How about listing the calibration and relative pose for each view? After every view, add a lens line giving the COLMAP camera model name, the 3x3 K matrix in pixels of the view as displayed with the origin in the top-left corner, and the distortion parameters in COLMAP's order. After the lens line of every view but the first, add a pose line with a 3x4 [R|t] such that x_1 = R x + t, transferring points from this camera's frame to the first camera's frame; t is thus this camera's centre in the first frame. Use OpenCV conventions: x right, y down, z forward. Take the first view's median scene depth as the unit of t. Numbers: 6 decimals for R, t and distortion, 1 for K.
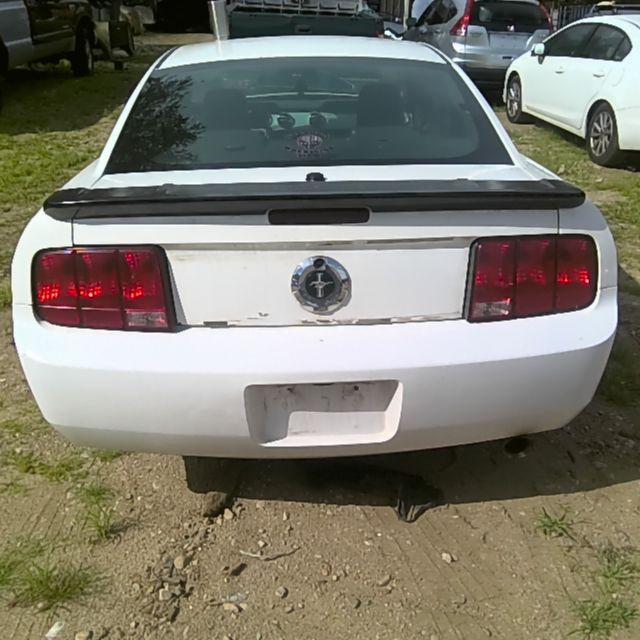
lens RADIAL K [[674.6, 0, 313.7], [0, 674.6, 320.3], [0, 0, 1]] dist [0.137163, -0.243250]
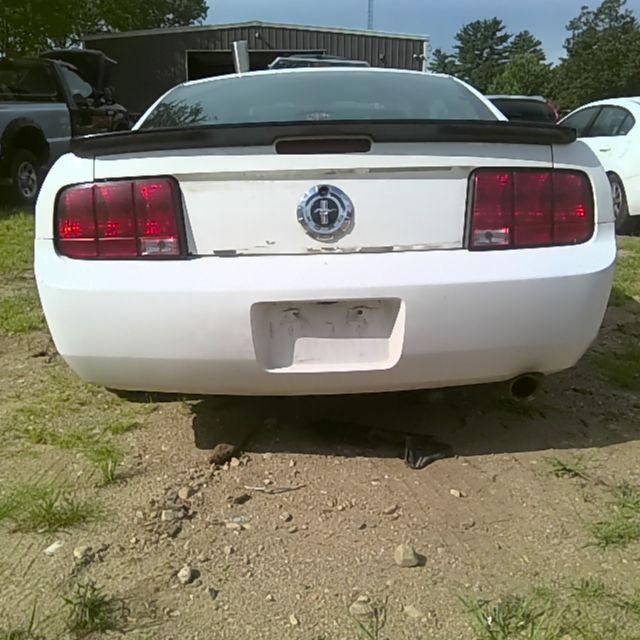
lens RADIAL K [[674.6, 0, 313.7], [0, 674.6, 320.3], [0, 0, 1]] dist [0.137163, -0.243250]
pose [[0.999416, -0.002188, -0.034089, 0.026931], [-0.003421, 0.986521, -0.163599, 0.273234], [0.033987, 0.163620, 0.985938, -0.008488]]
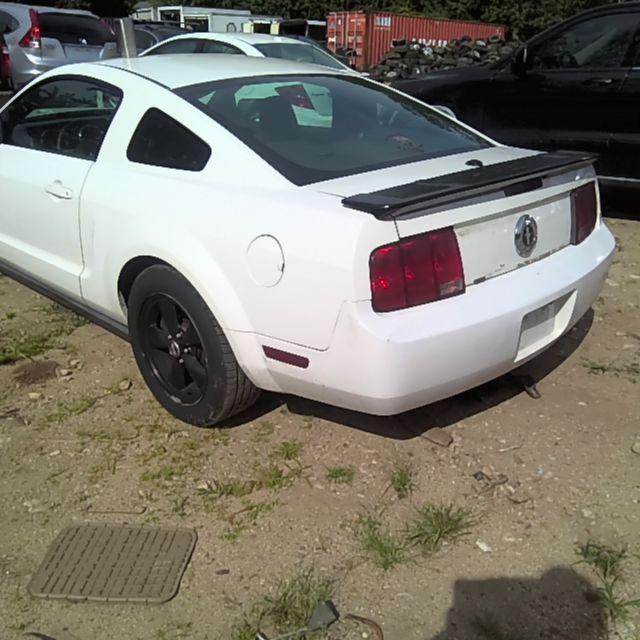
lens RADIAL K [[674.6, 0, 313.7], [0, 674.6, 320.3], [0, 0, 1]] dist [0.137163, -0.243250]
pose [[0.734507, -0.242474, 0.633803, -1.200045], [0.250313, 0.964931, 0.079068, -0.101169], [-0.630748, 0.100573, 0.769443, 0.200635]]
